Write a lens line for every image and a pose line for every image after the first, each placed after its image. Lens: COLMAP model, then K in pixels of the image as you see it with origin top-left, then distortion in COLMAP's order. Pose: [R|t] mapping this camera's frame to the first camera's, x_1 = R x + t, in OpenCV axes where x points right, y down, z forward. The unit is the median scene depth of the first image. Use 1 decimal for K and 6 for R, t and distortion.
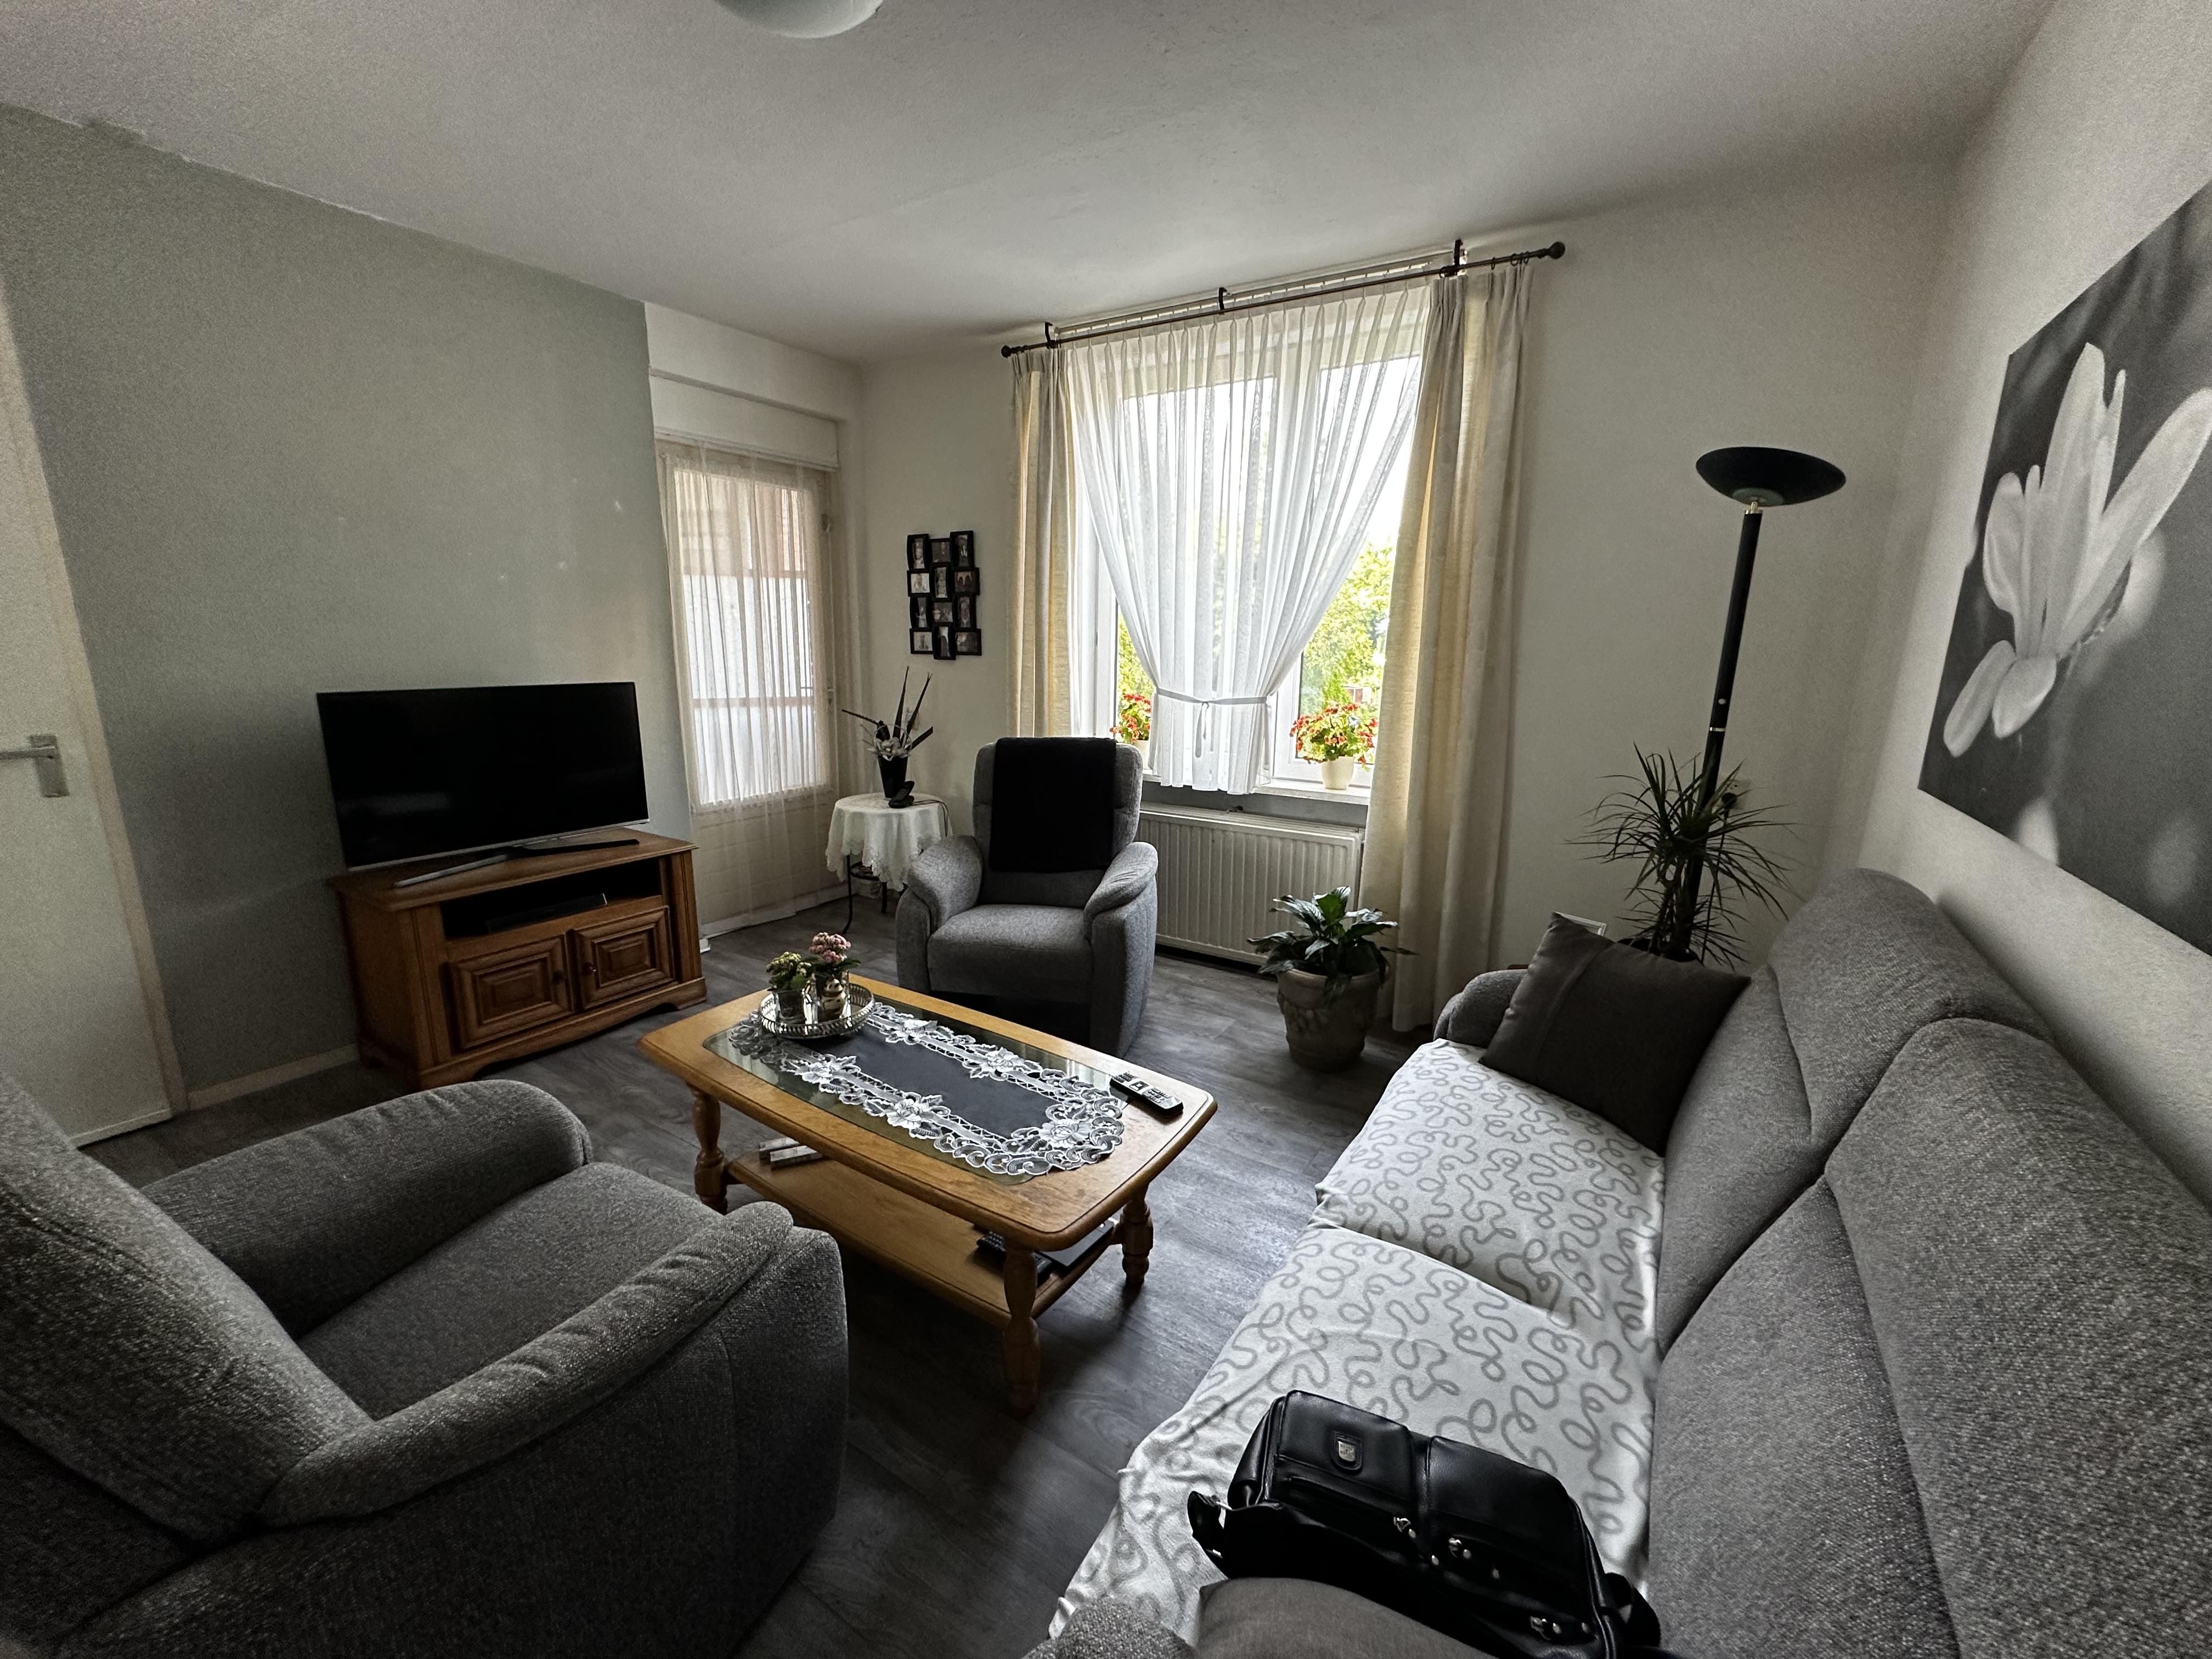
lens RADIAL K [[880.6, 0, 1111.3], [0, 880.6, 830.3], [0, 0, 1]] dist [-0.001312, 0.000017]
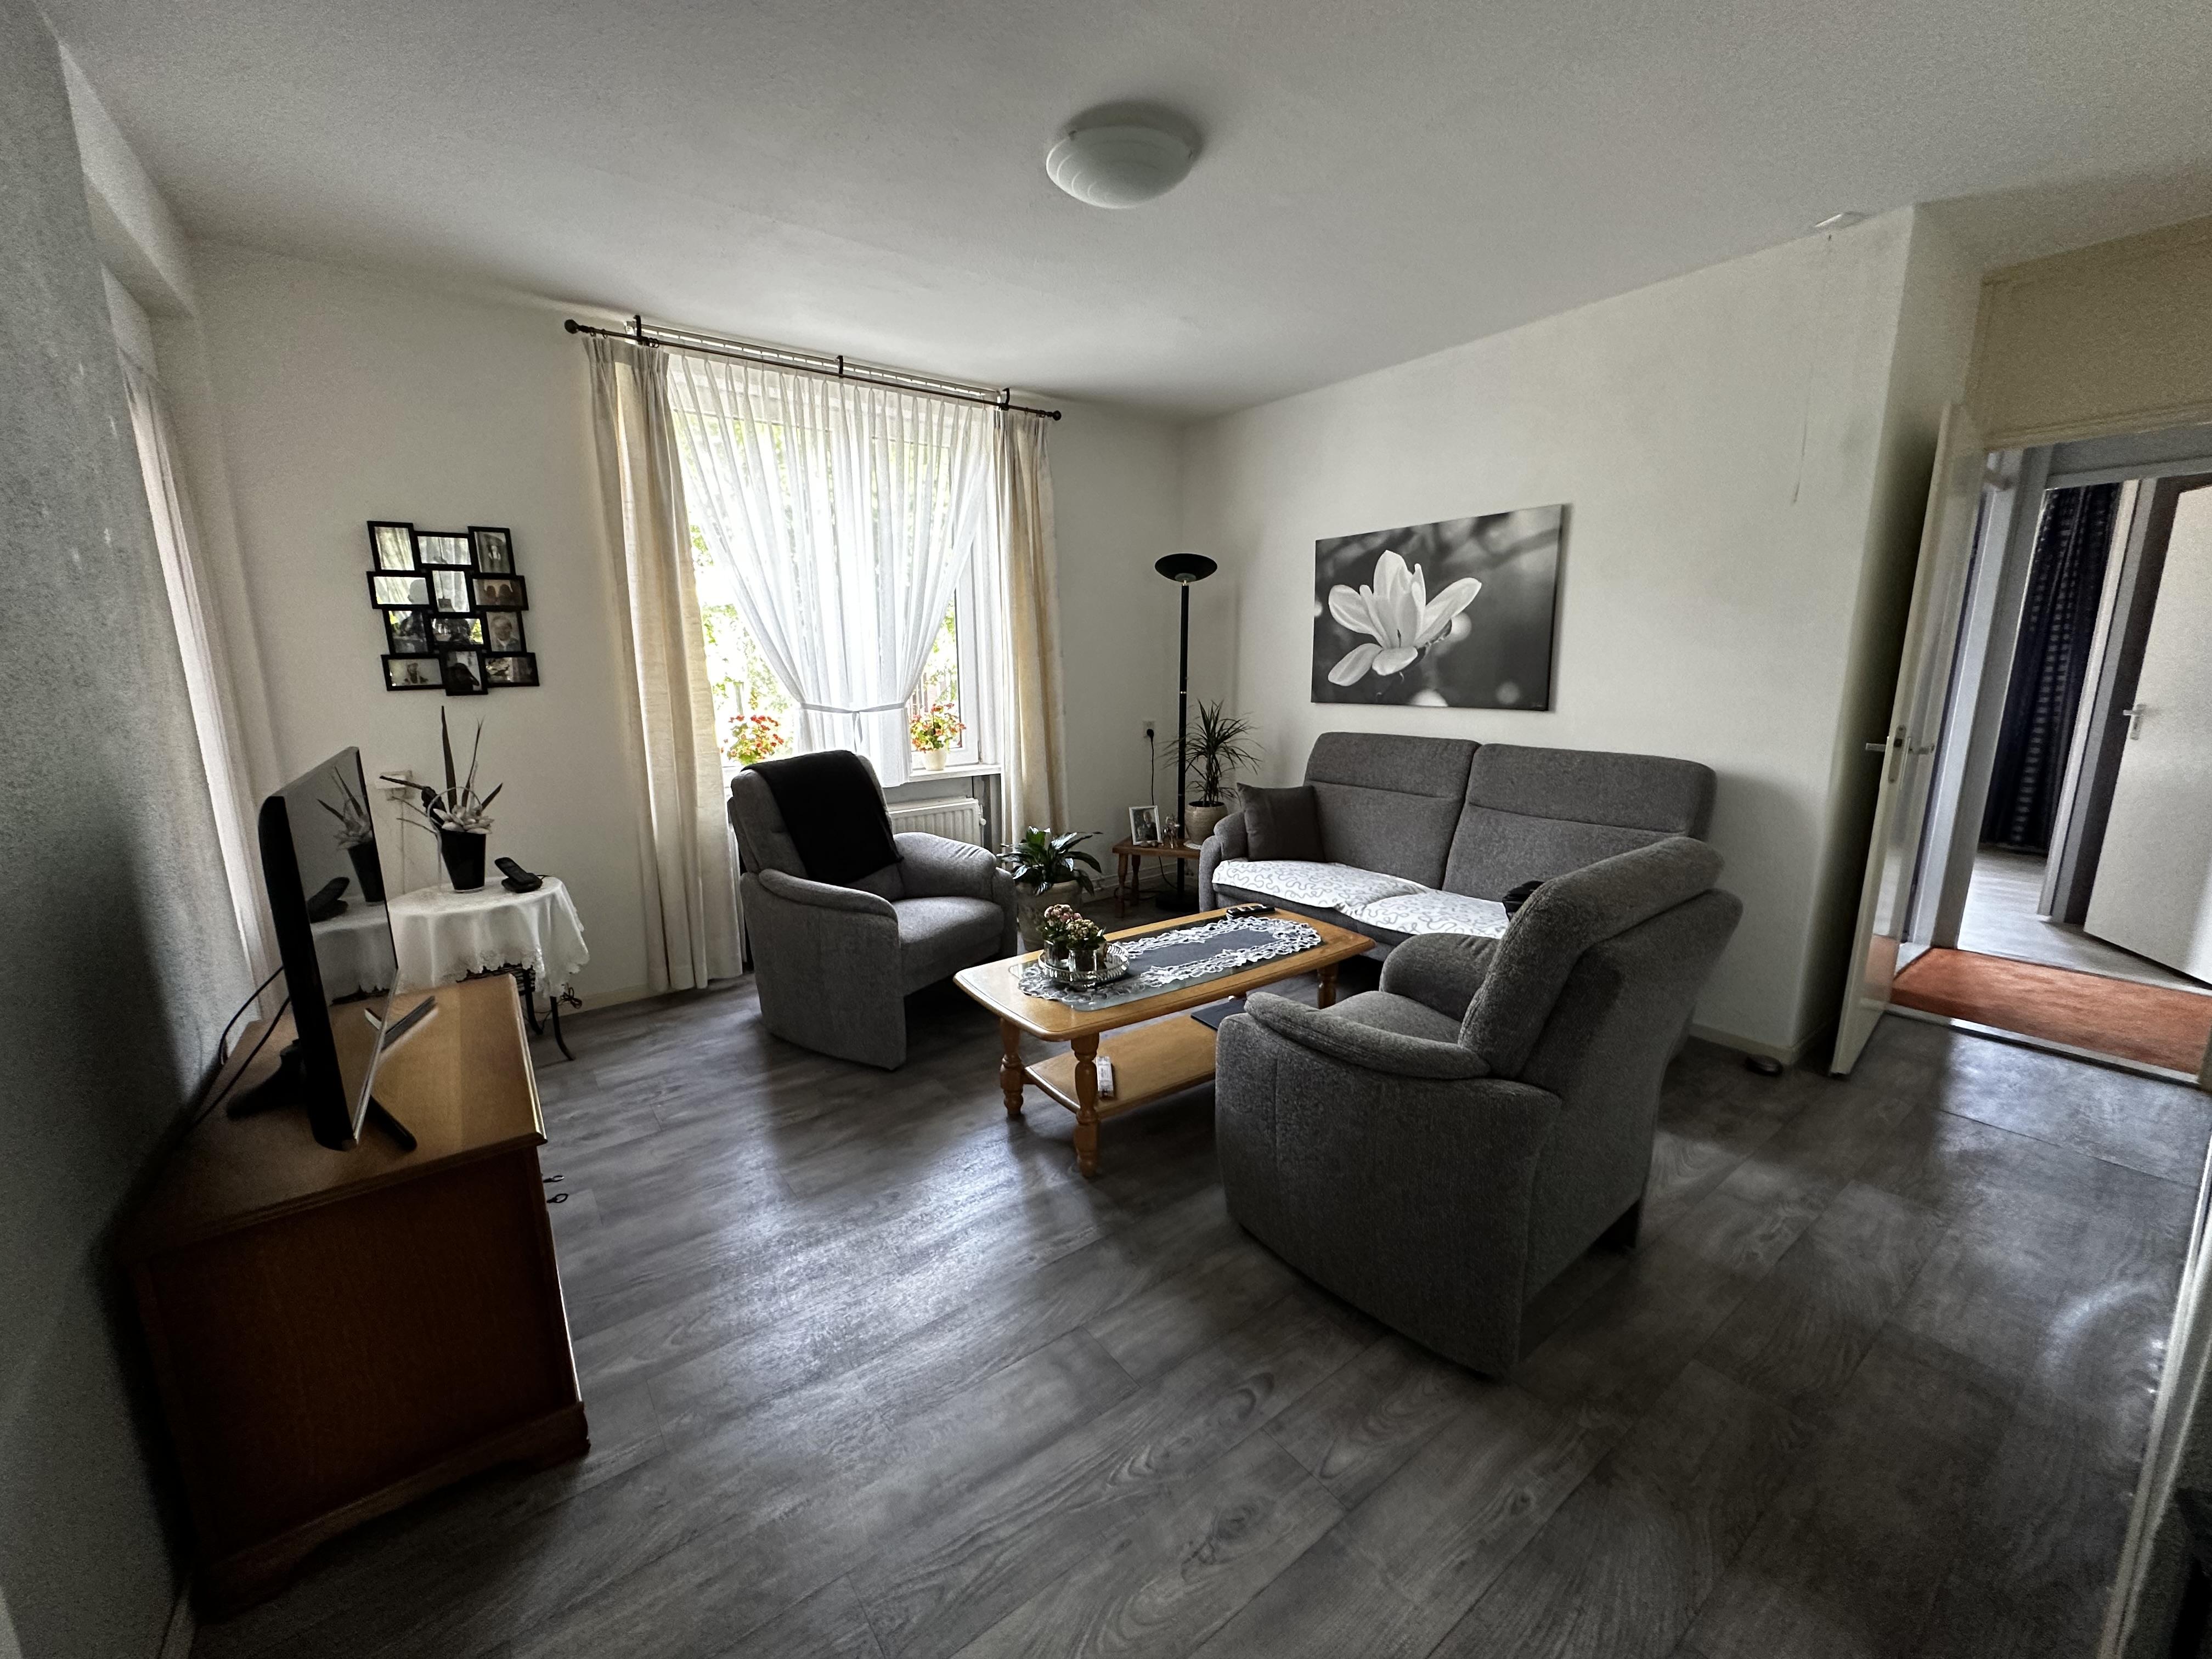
lens RADIAL K [[880.6, 0, 1111.8], [0, 880.6, 827.8], [0, 0, 1]] dist [-0.001312, 0.000017]
pose [[0.362091, -0.200323, 0.910363, -0.850630], [0.221466, 0.967158, 0.124734, -0.071390], [-0.905452, 0.156449, 0.394564, 0.287305]]
